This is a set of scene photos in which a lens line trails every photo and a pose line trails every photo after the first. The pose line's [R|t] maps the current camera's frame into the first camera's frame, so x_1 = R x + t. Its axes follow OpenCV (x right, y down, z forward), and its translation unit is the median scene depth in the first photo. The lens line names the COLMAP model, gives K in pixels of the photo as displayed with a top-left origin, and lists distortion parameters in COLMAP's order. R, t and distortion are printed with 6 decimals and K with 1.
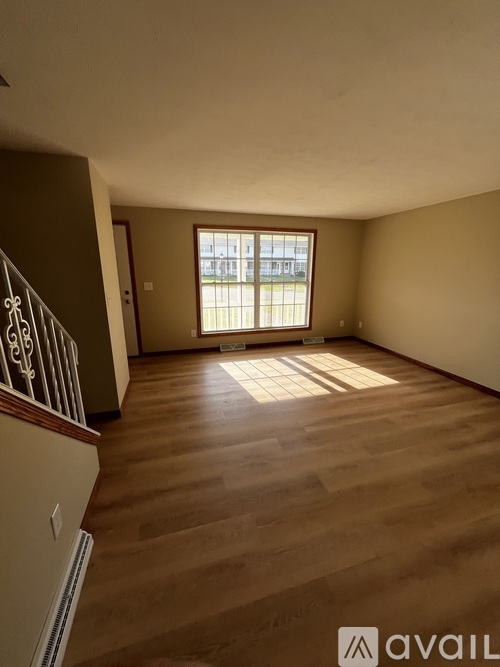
lens RADIAL K [[267.8, 0, 249.4], [0, 267.8, 332.2], [0, 0, 1]] dist [0.001091, 0.000108]
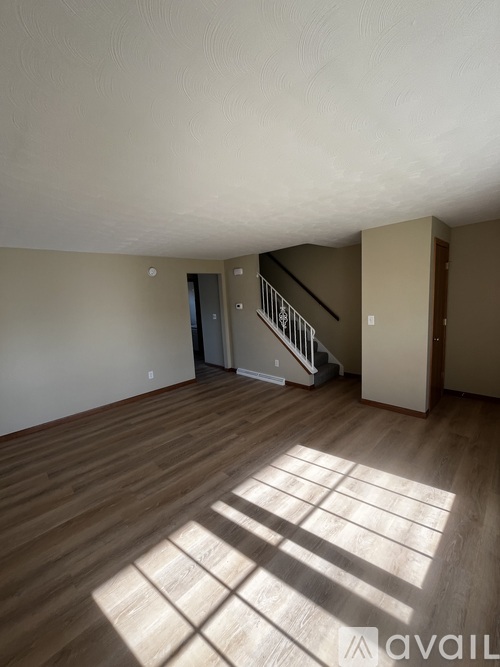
lens RADIAL K [[267.8, 0, 249.0], [0, 267.8, 332.0], [0, 0, 1]] dist [0.001091, 0.000108]
pose [[-0.883040, 0.109069, -0.456448, 0.635493], [-0.058943, 0.939140, 0.338440, -0.473882], [0.465582, 0.325760, -0.822869, 1.787738]]
